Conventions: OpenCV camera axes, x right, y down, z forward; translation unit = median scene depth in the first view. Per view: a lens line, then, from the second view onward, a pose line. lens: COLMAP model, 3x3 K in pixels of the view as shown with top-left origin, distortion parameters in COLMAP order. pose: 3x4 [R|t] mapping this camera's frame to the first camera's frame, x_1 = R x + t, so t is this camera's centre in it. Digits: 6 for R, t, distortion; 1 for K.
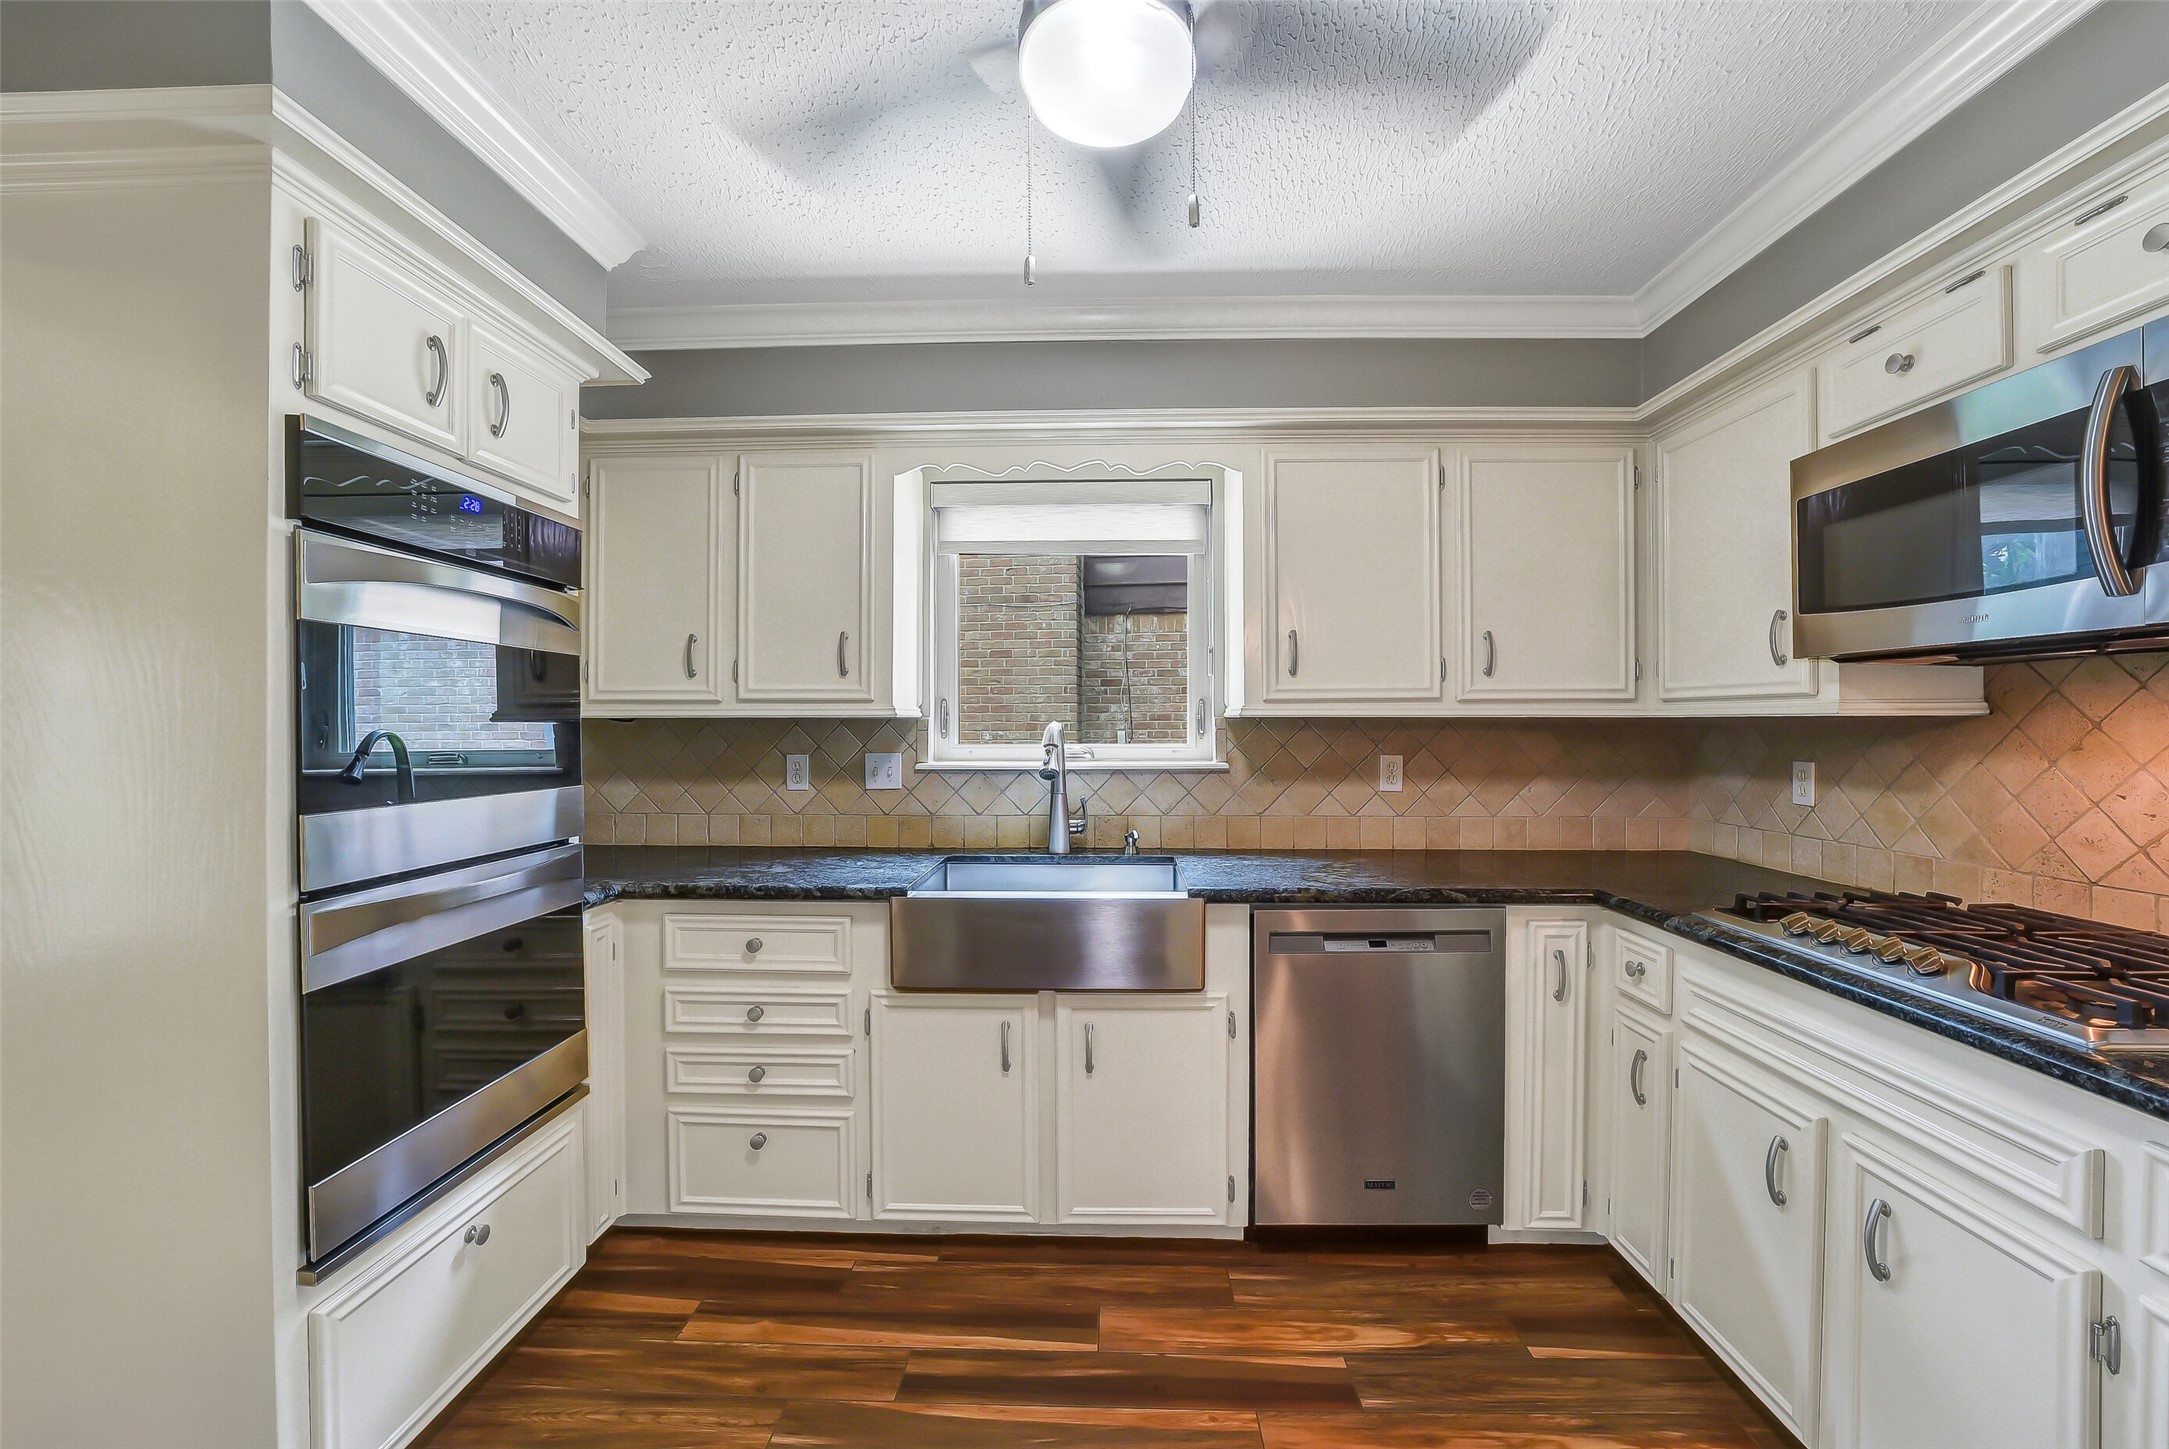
lens RADIAL K [[875.6, 0, 1096.0], [0, 875.6, 742.8], [0, 0, 1]] dist [-0.037850, 0.011950]
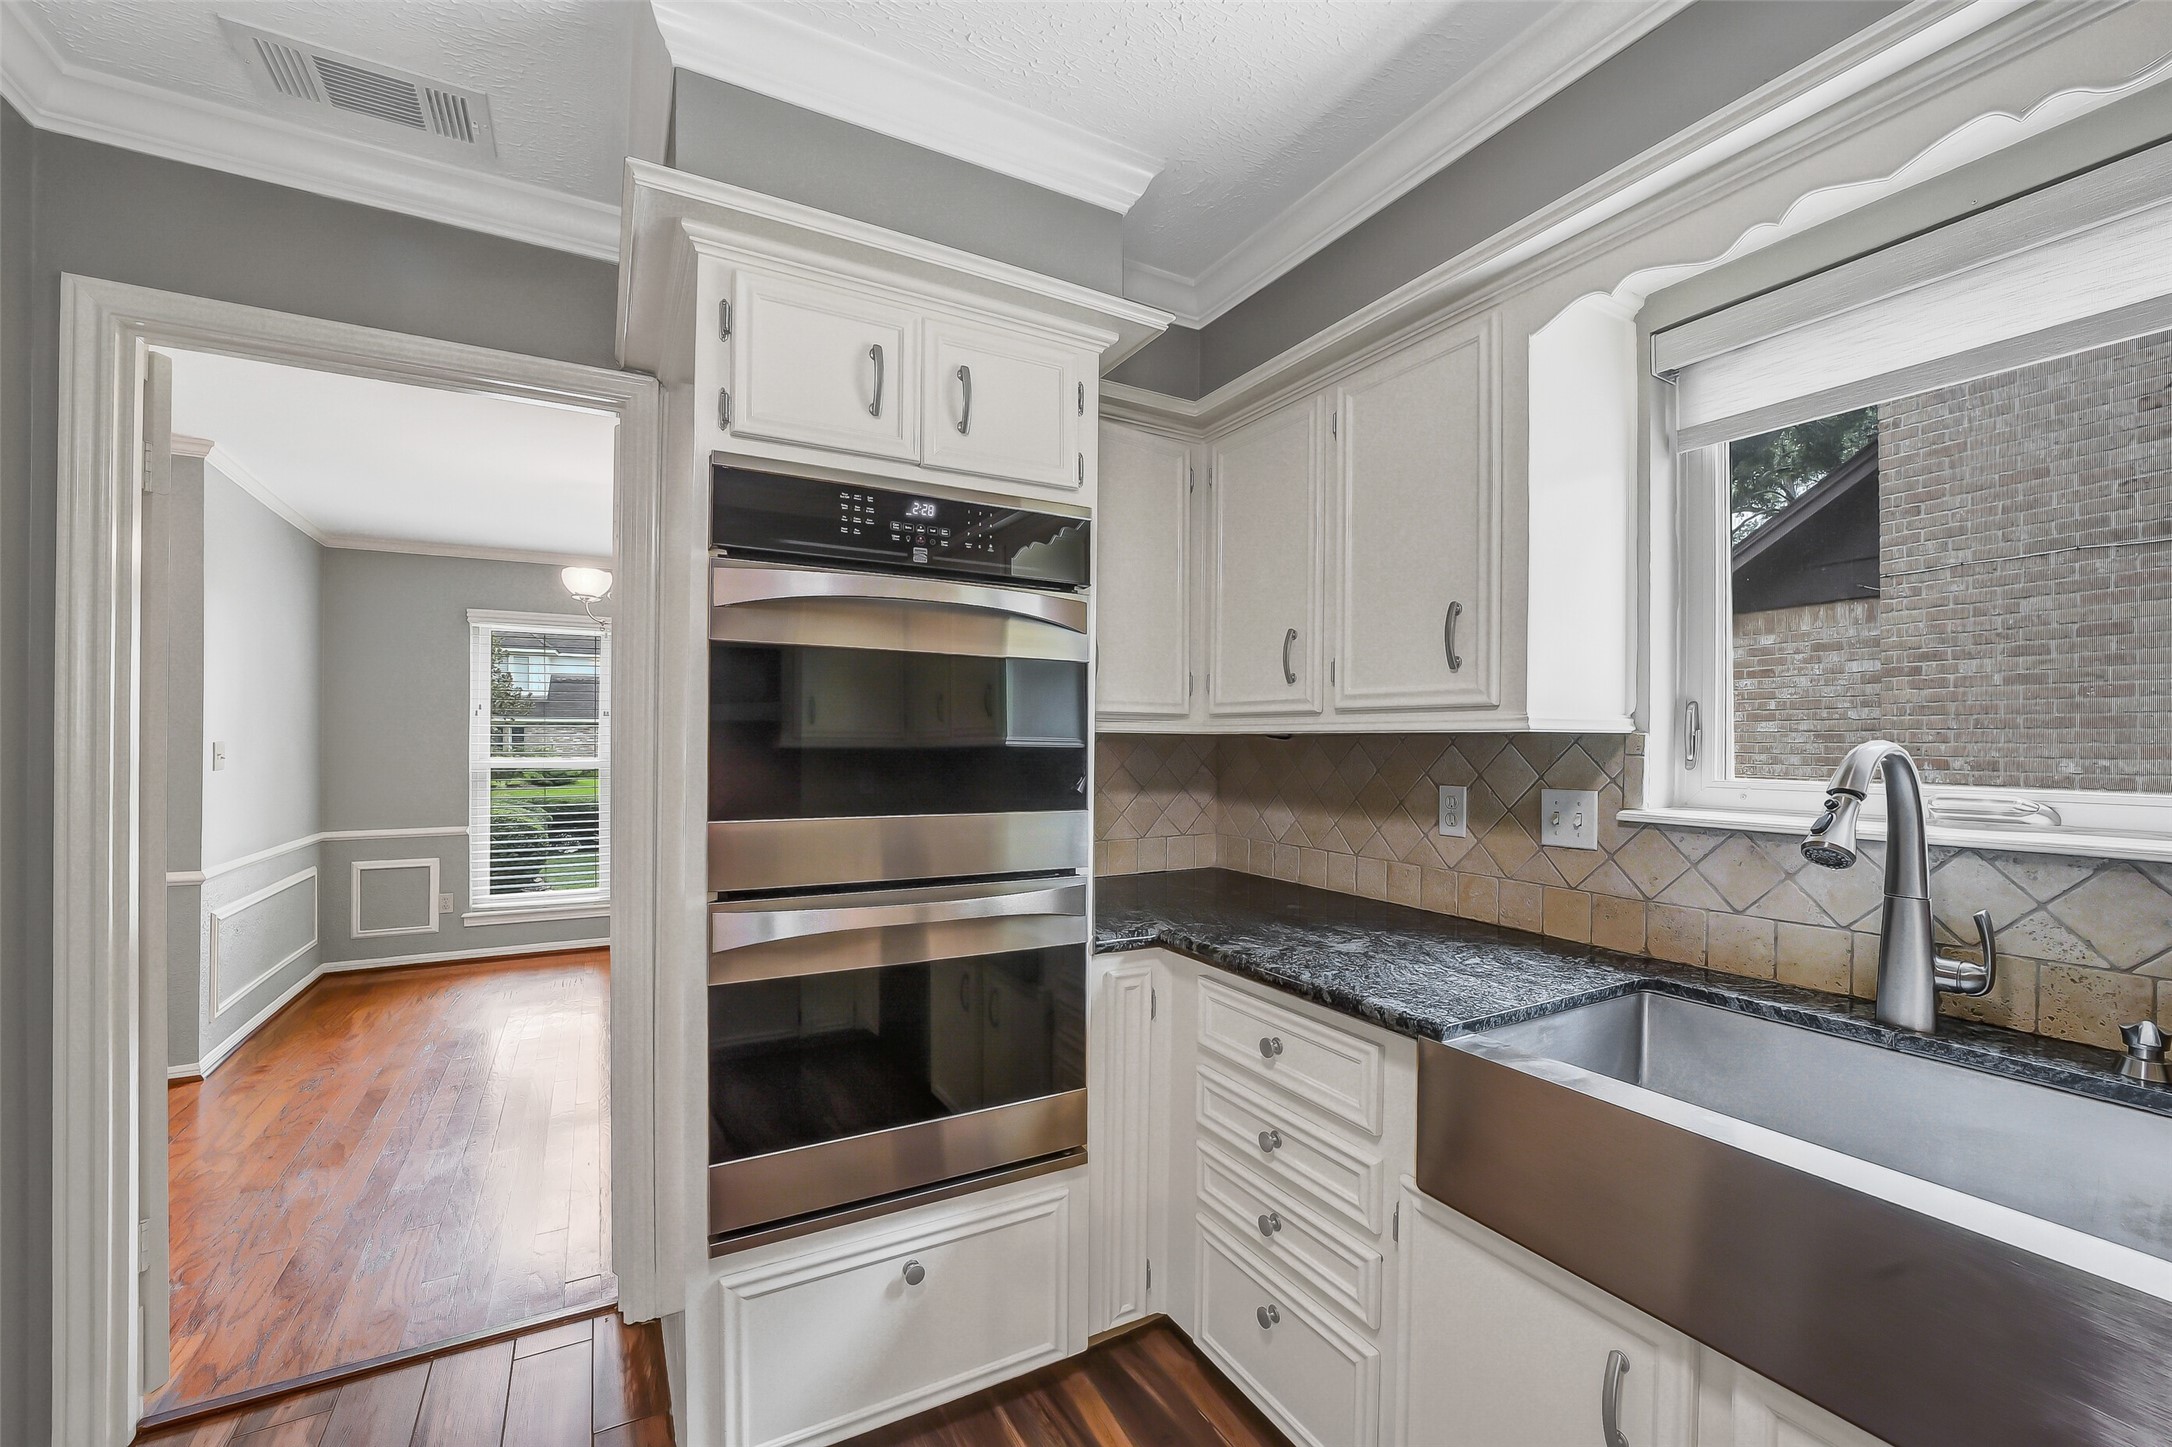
lens RADIAL K [[876.8, 0, 1097.5], [0, 876.8, 741.8], [0, 0, 1]] dist [-0.037850, 0.011950]
pose [[0.508986, 0.004962, -0.860761, 0.155048], [-0.026609, 0.999596, -0.009972, -0.009613], [0.860364, 0.027980, 0.508912, 0.493607]]
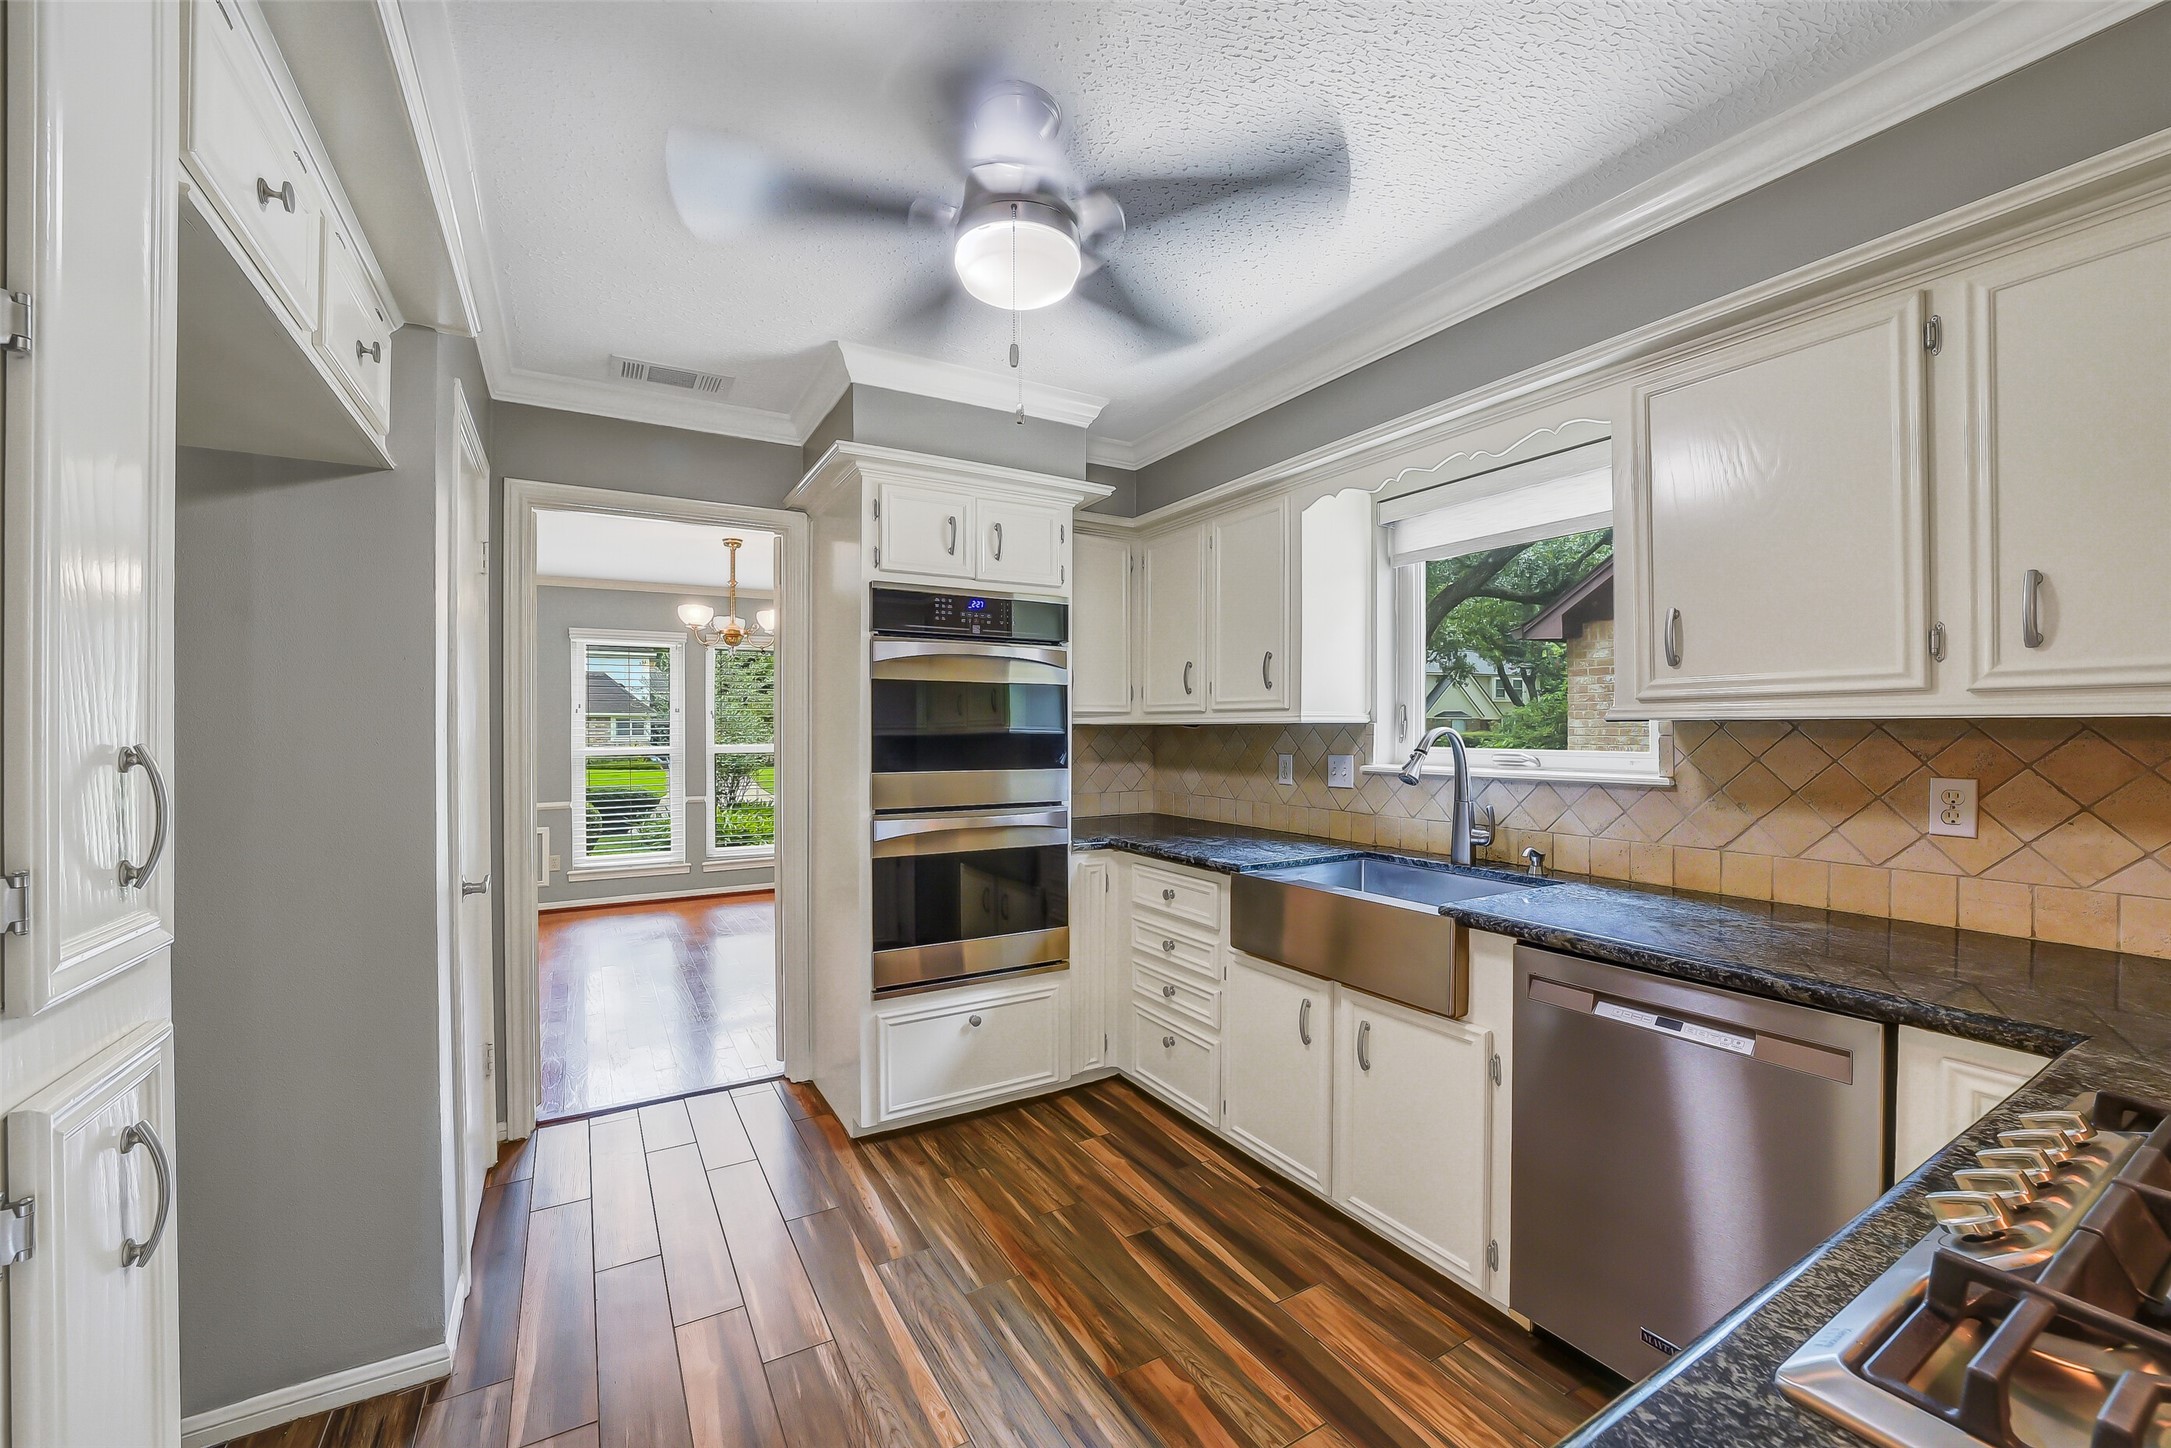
lens RADIAL K [[876.4, 0, 1097.0], [0, 876.4, 742.3], [0, 0, 1]] dist [-0.037850, 0.011950]
pose [[0.531909, 0.013086, -0.846701, 0.678133], [-0.018359, 0.999824, 0.003919, -0.004065], [0.846603, 0.013460, 0.532055, 0.184674]]
